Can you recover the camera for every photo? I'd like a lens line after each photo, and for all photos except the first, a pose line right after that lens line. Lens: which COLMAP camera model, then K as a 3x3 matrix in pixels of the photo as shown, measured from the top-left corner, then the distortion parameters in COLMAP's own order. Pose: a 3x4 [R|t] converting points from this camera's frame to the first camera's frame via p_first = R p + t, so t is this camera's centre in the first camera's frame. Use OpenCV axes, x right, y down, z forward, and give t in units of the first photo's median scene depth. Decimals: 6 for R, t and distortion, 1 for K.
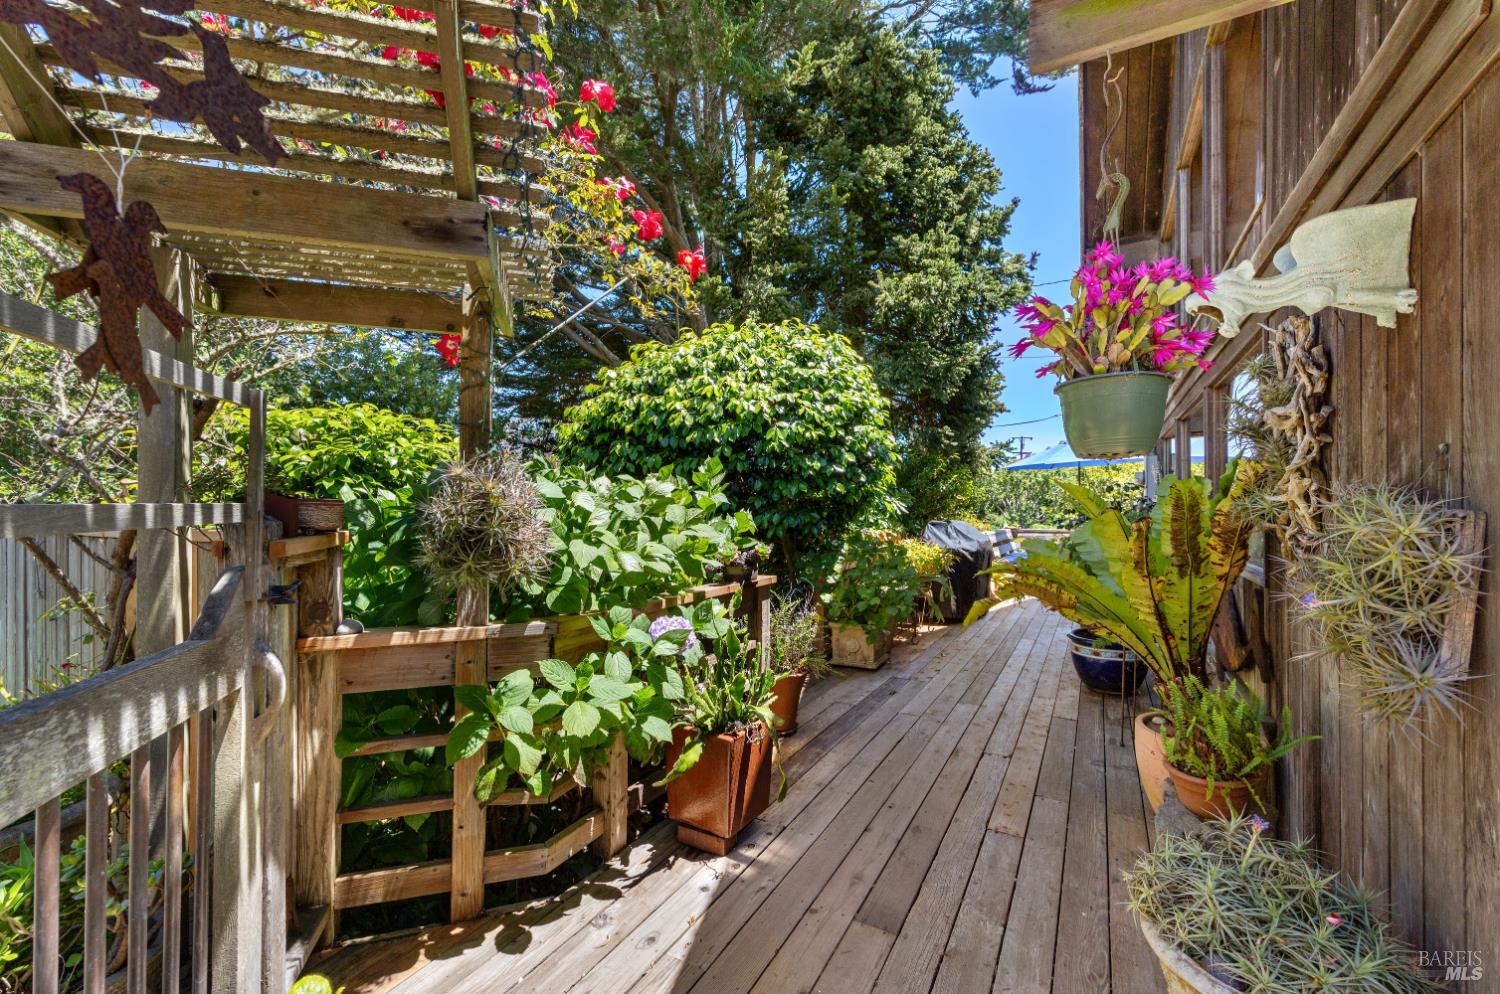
lens RADIAL K [[616.7, 0, 750.6], [0, 616.7, 505.2], [0, 0, 1]] dist [-0.002016, 0.000012]
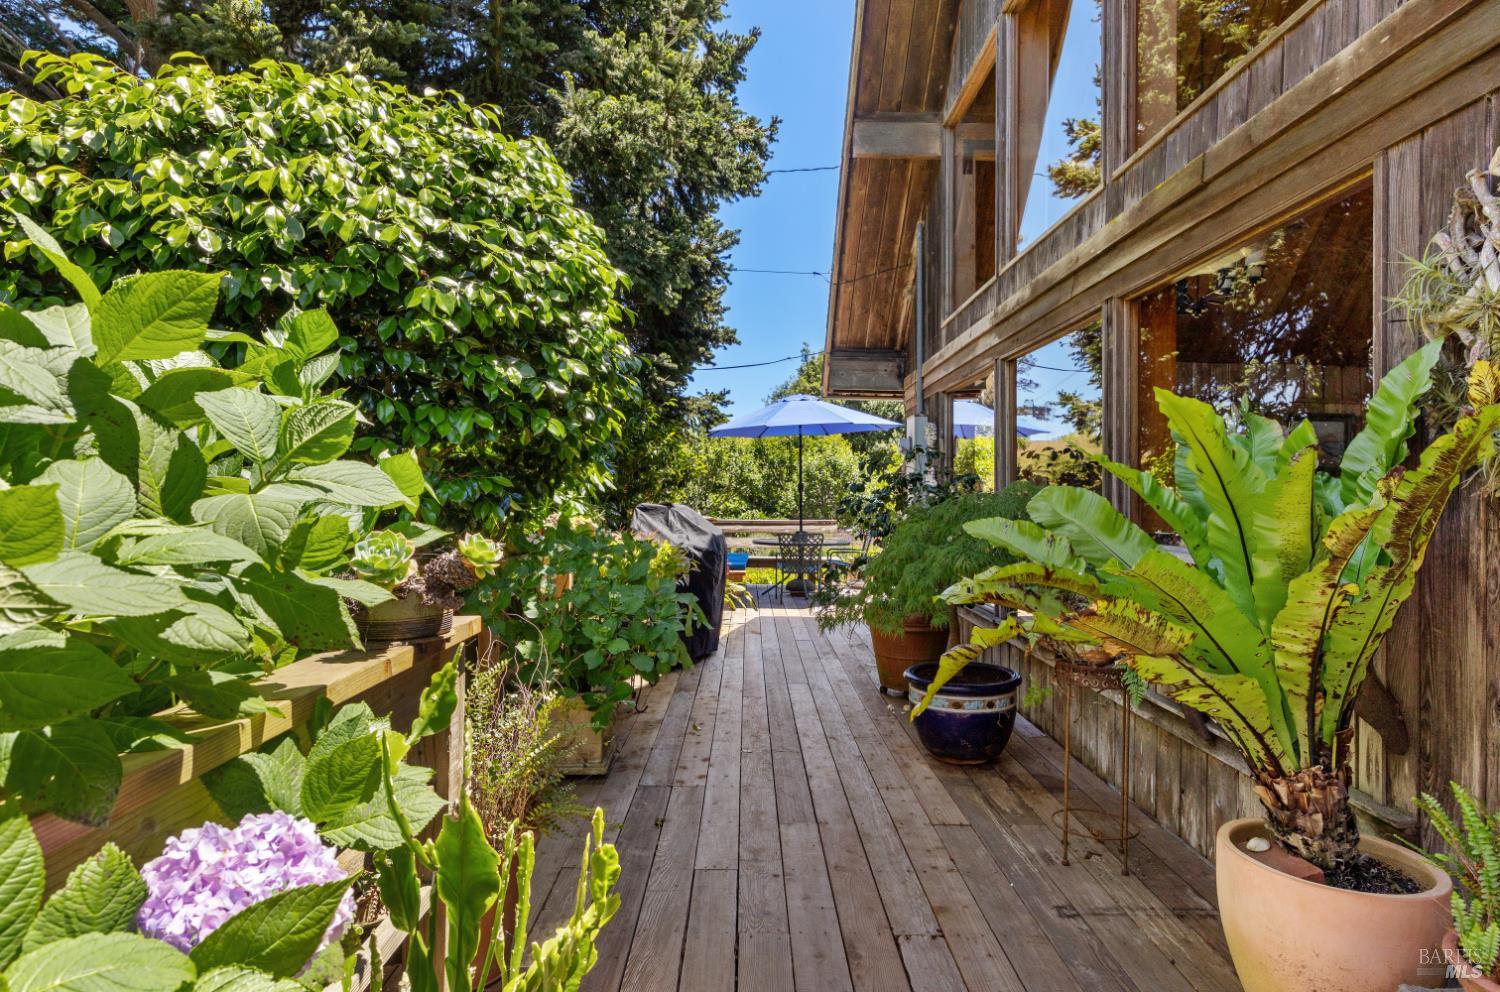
lens RADIAL K [[869.0, 0, 748.5], [0, 869.0, 488.4], [0, 0, 1]] dist [-0.002024, 0.006317]
pose [[0.874239, 0.012005, 0.485347, -0.061261], [-0.010254, 0.999928, -0.006261, 0.023940], [-0.485387, 0.000497, 0.874299, 0.305239]]
